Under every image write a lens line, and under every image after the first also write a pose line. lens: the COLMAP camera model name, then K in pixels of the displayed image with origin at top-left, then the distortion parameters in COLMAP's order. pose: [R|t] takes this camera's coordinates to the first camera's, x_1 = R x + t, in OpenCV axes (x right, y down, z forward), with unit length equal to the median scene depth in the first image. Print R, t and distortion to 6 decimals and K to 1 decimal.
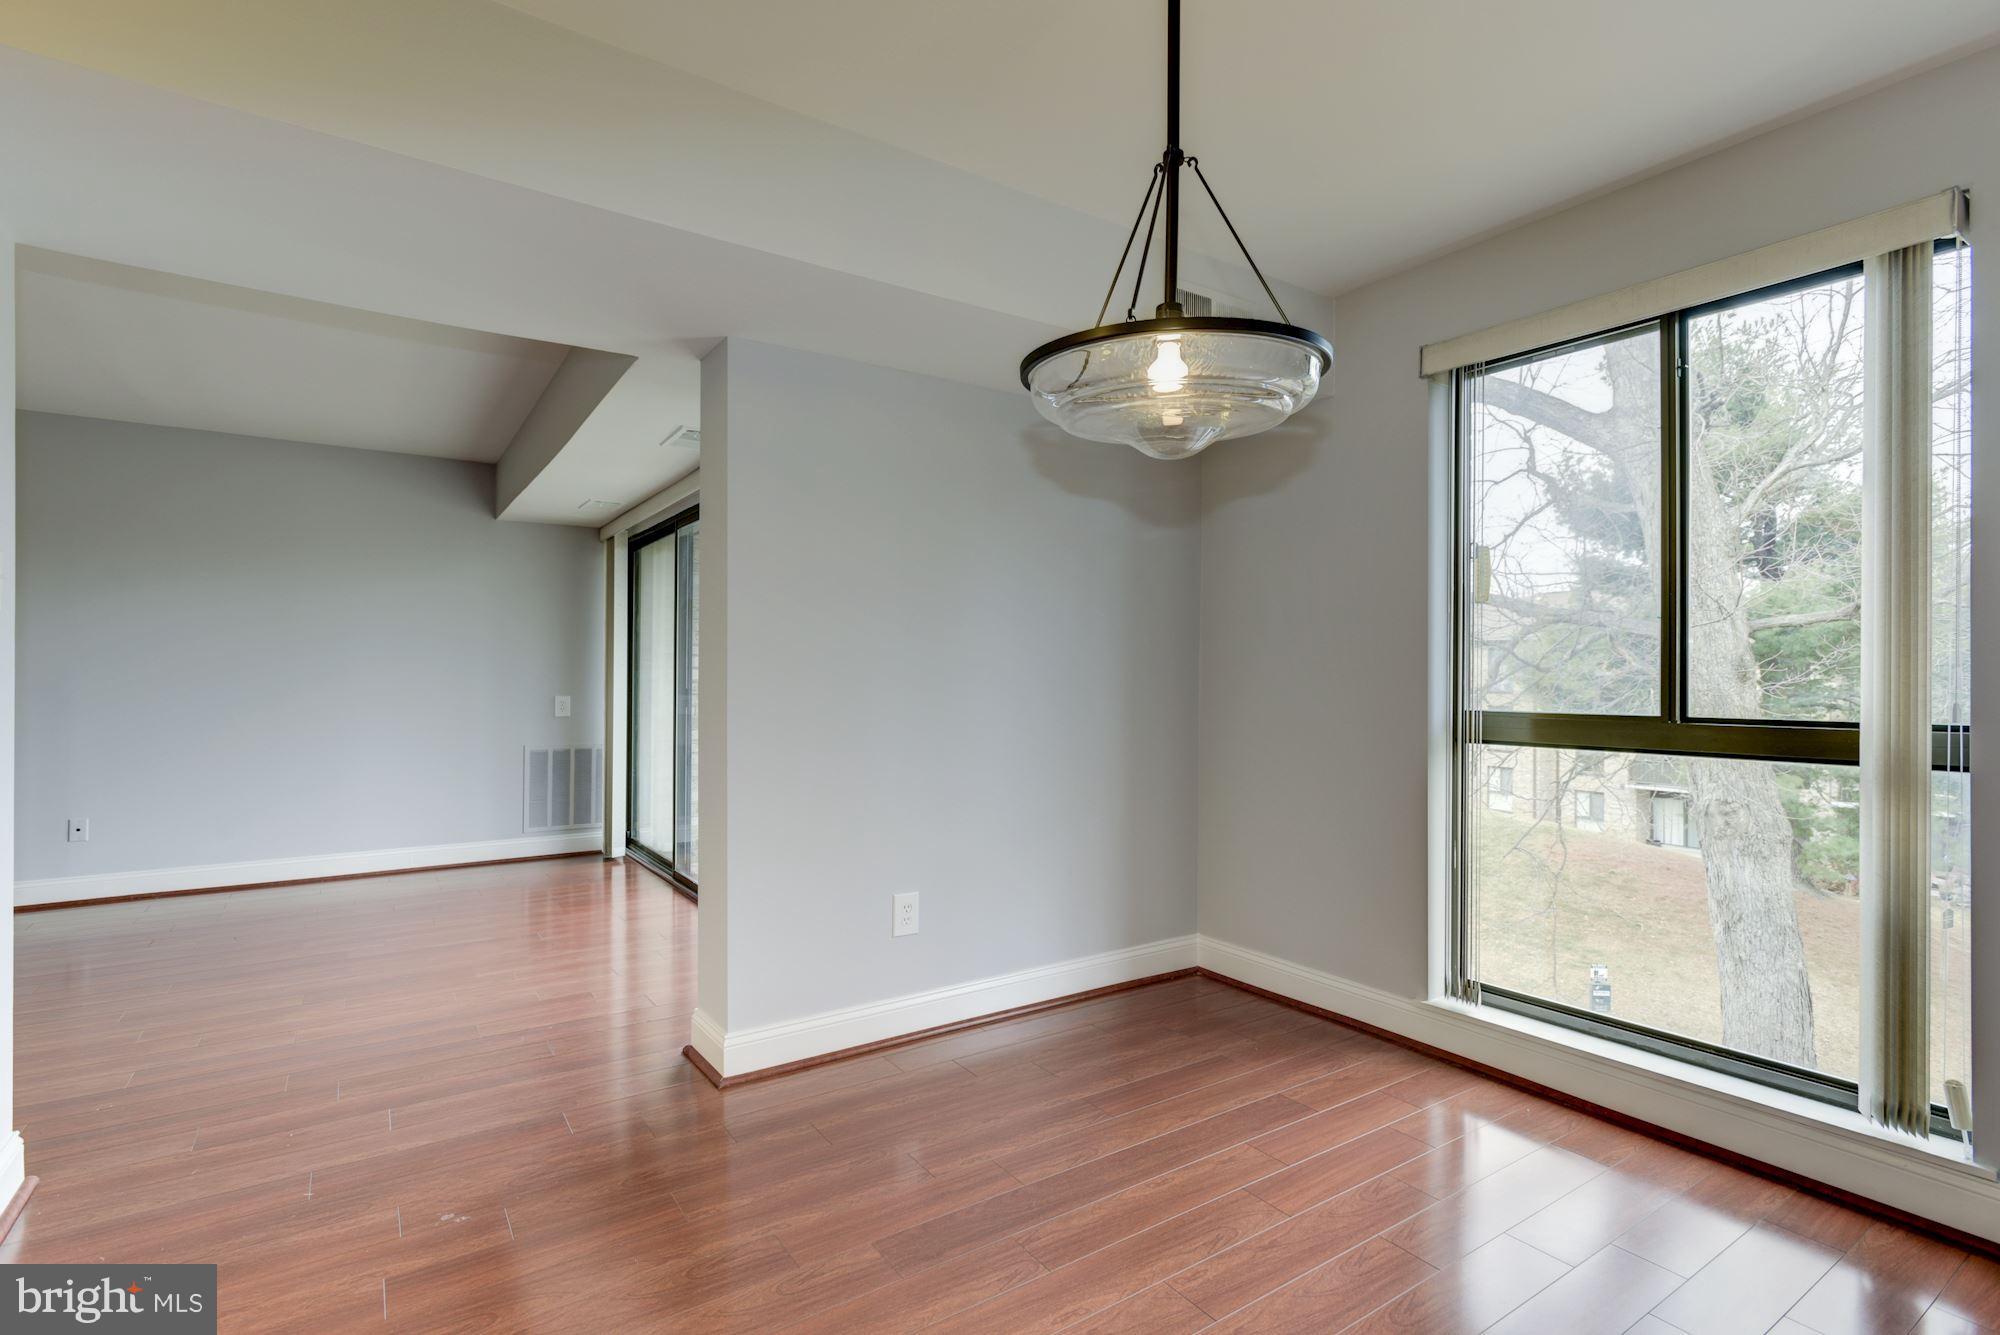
lens RADIAL K [[941.6, 0, 1003.3], [0, 941.6, 671.2], [0, 0, 1]] dist [0.002919, 0.000042]
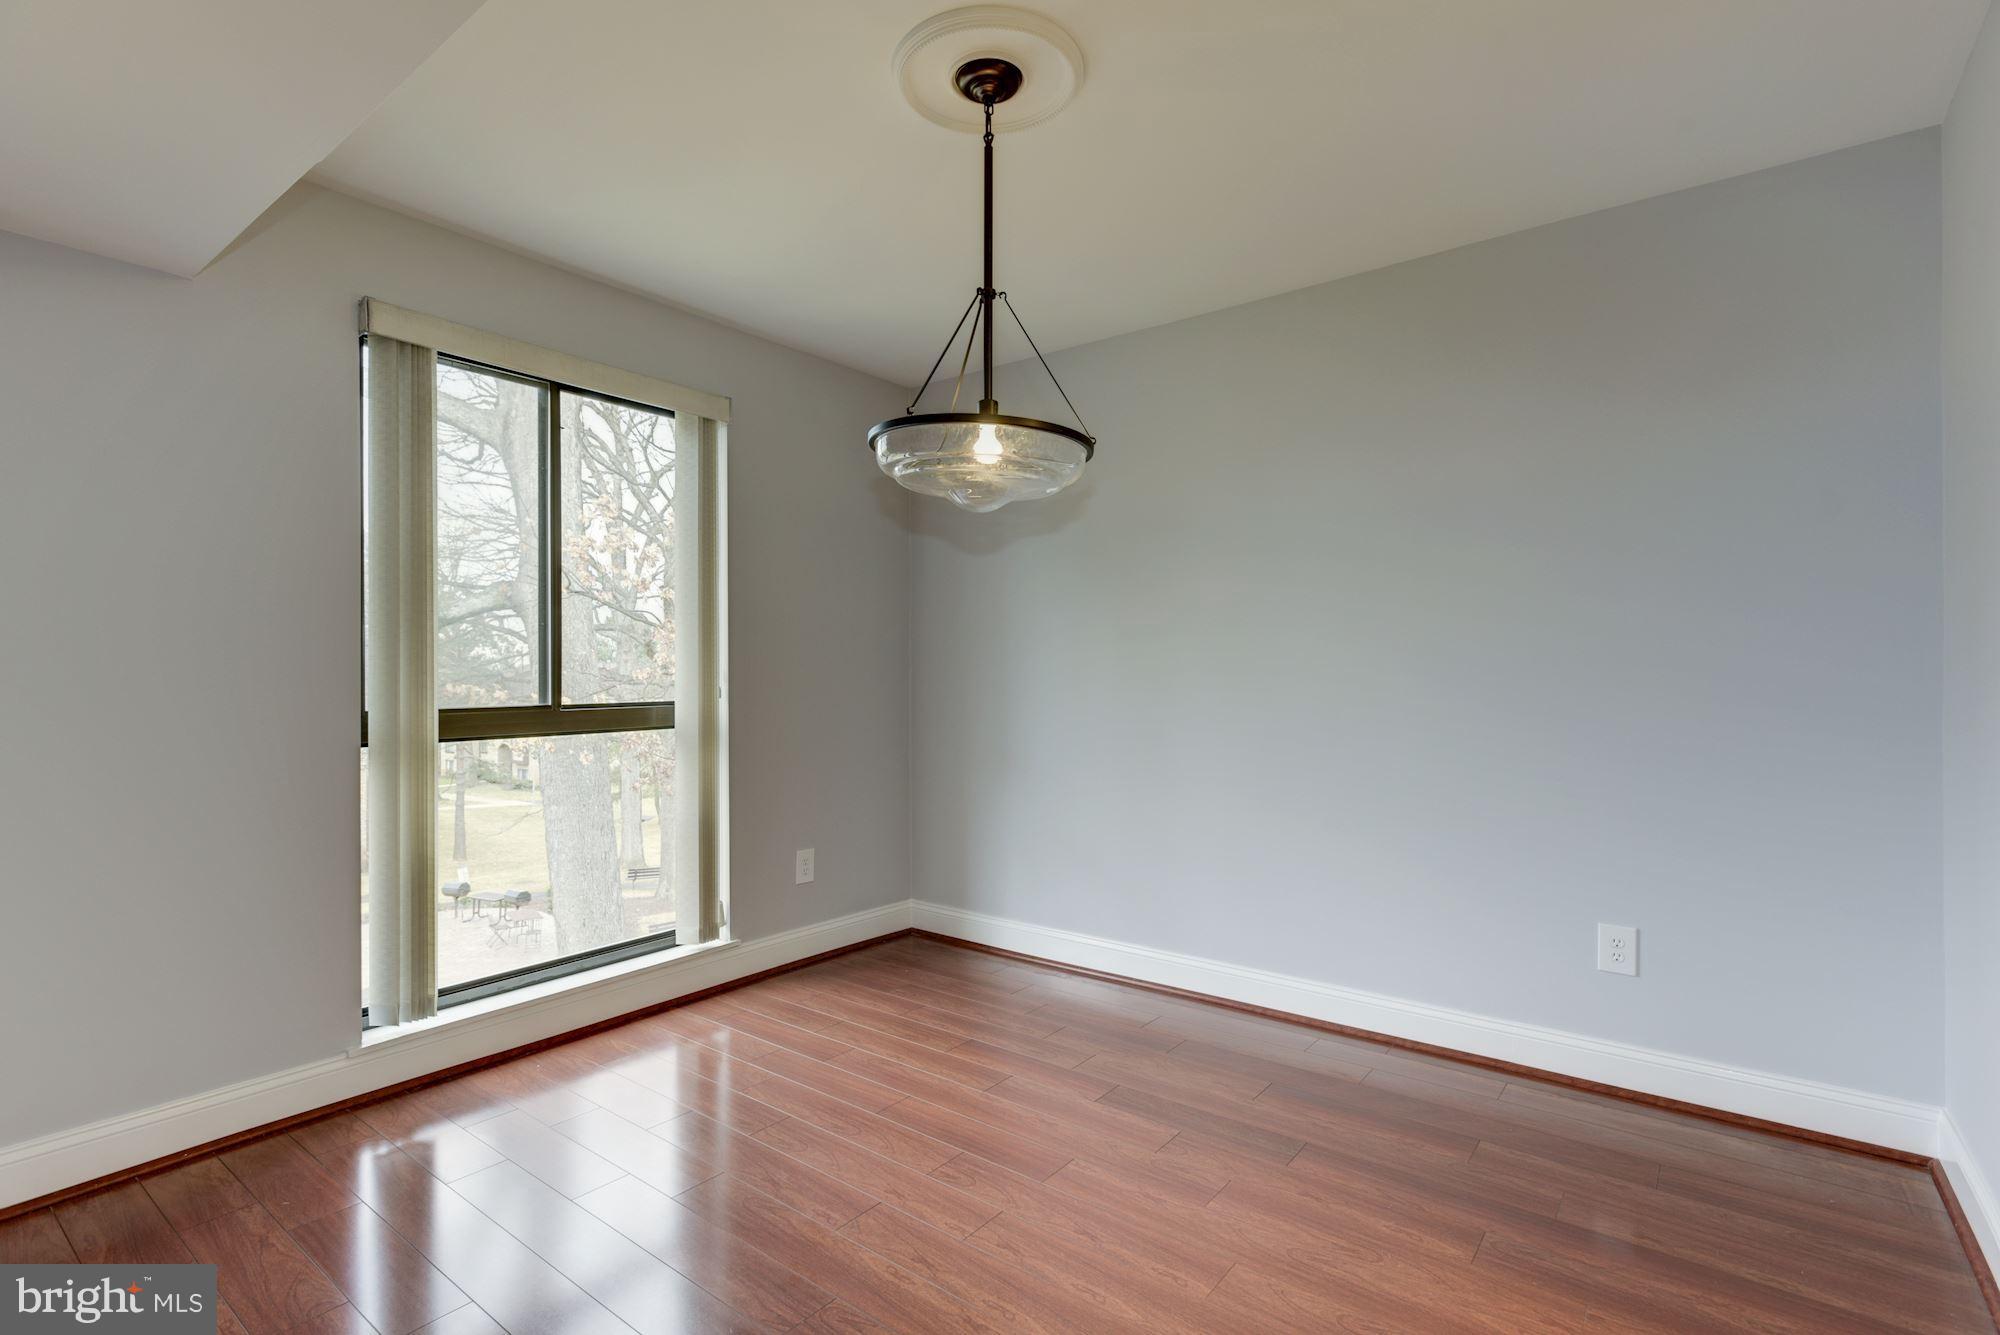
lens RADIAL K [[941.6, 0, 1003.3], [0, 941.6, 671.2], [0, 0, 1]] dist [0.002919, 0.000042]
pose [[-0.315313, -0.002278, 0.948985, -0.644370], [-0.006242, 0.999980, 0.000327, -0.001141], [-0.948967, -0.005820, -0.315321, 0.810485]]
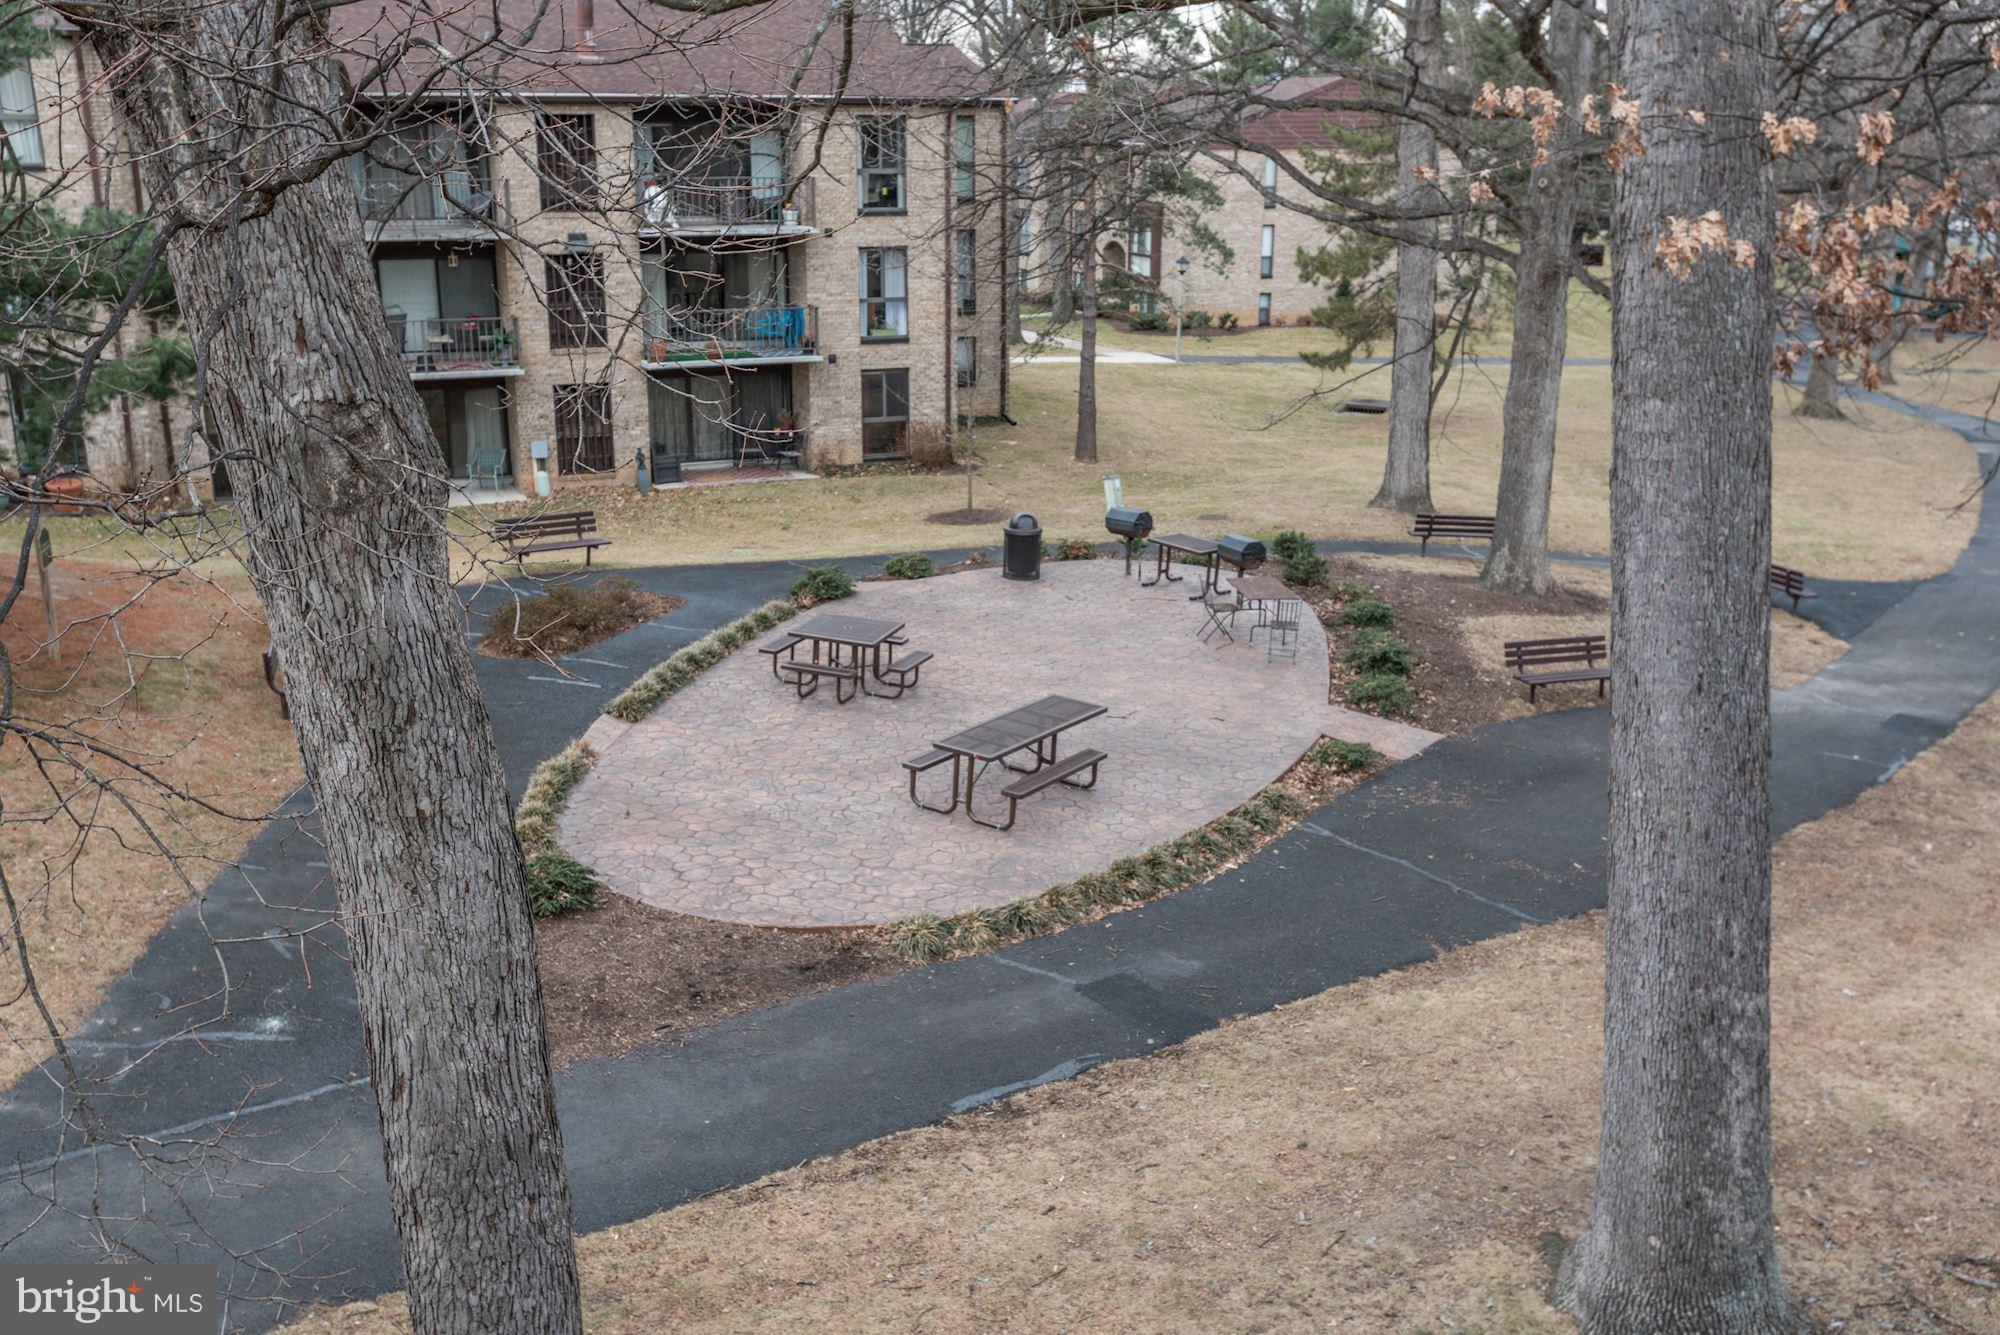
lens RADIAL K [[1909.0, 0, 1000.0], [0, 1909.0, 667.5], [0, 0, 1]] dist [0.054902, -0.080929]
pose [[0.182229, -0.280796, 0.942309, 0.394376], [-0.009283, 0.957822, 0.287214, 0.088683], [-0.983212, -0.061086, 0.171936, 2.079569]]
